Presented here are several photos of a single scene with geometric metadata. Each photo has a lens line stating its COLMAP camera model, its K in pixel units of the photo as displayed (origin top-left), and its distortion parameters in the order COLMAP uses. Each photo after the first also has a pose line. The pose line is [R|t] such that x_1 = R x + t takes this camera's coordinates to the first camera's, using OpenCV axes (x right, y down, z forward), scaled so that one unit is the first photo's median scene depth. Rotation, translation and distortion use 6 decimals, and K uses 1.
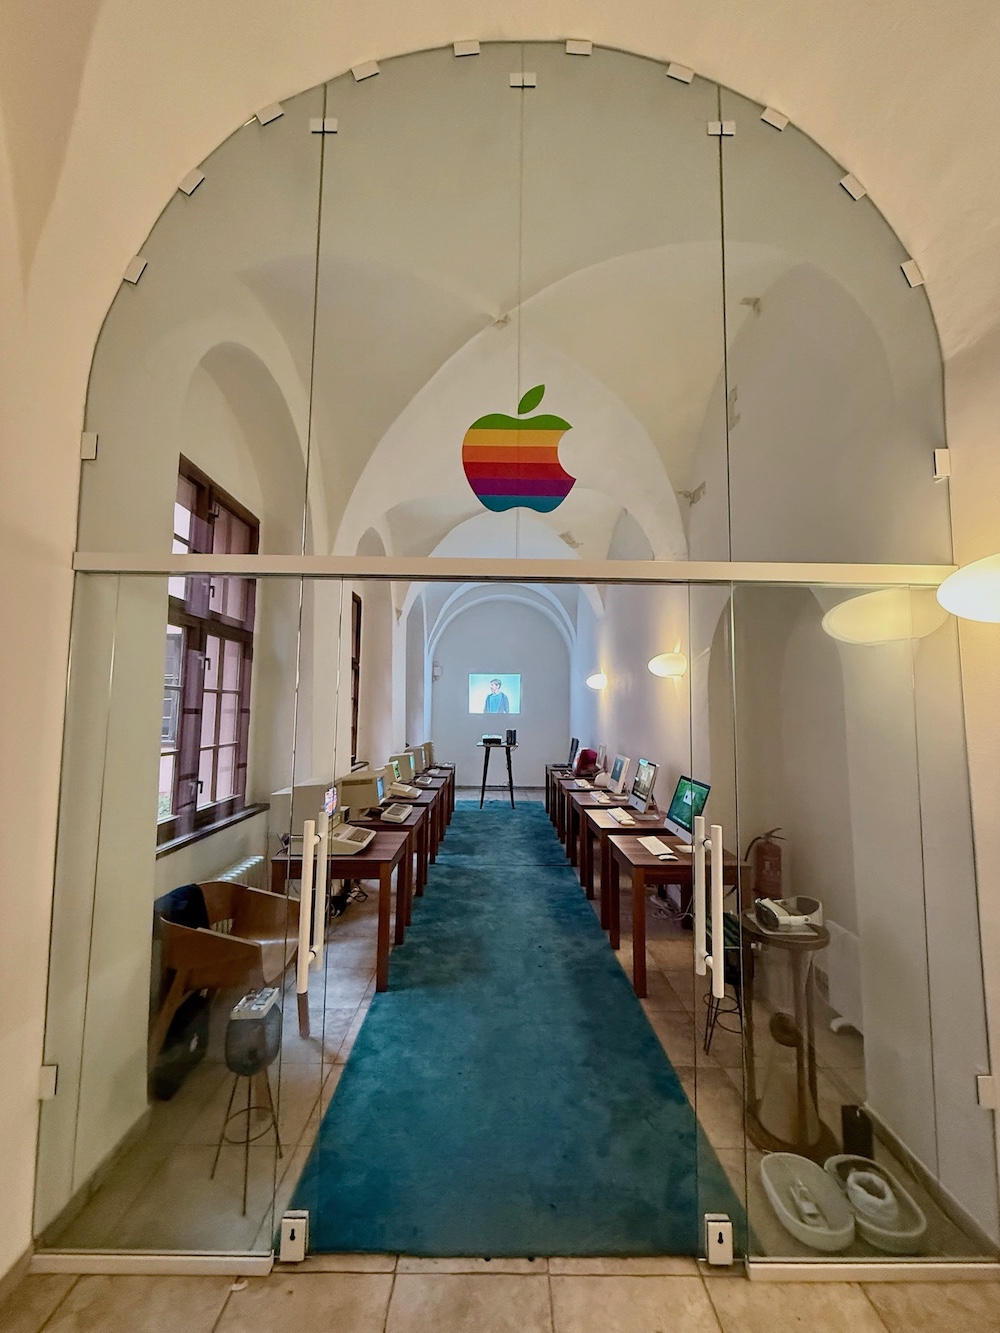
lens RADIAL K [[533.2, 0, 497.8], [0, 533.2, 662.2], [0, 0, 1]] dist [-0.000226, -0.000005]
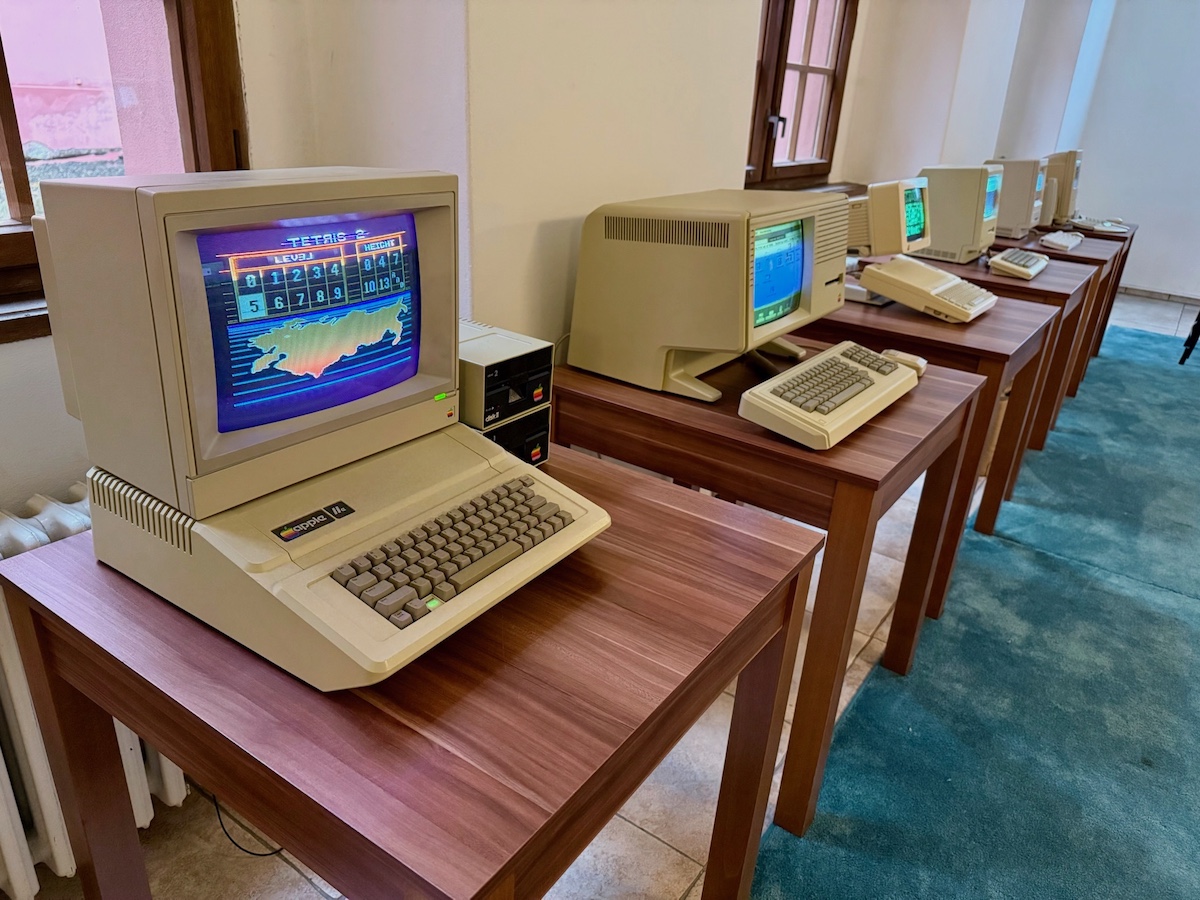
lens RADIAL K [[856.6, 0, 599.4], [0, 856.6, 451.5], [0, 0, 1]] dist [-0.020430, -0.001017]
pose [[0.812916, 0.262398, -0.519917, -0.057205], [-0.000517, 0.893070, 0.449917, 0.108973], [0.582380, -0.365476, 0.726127, 0.510390]]
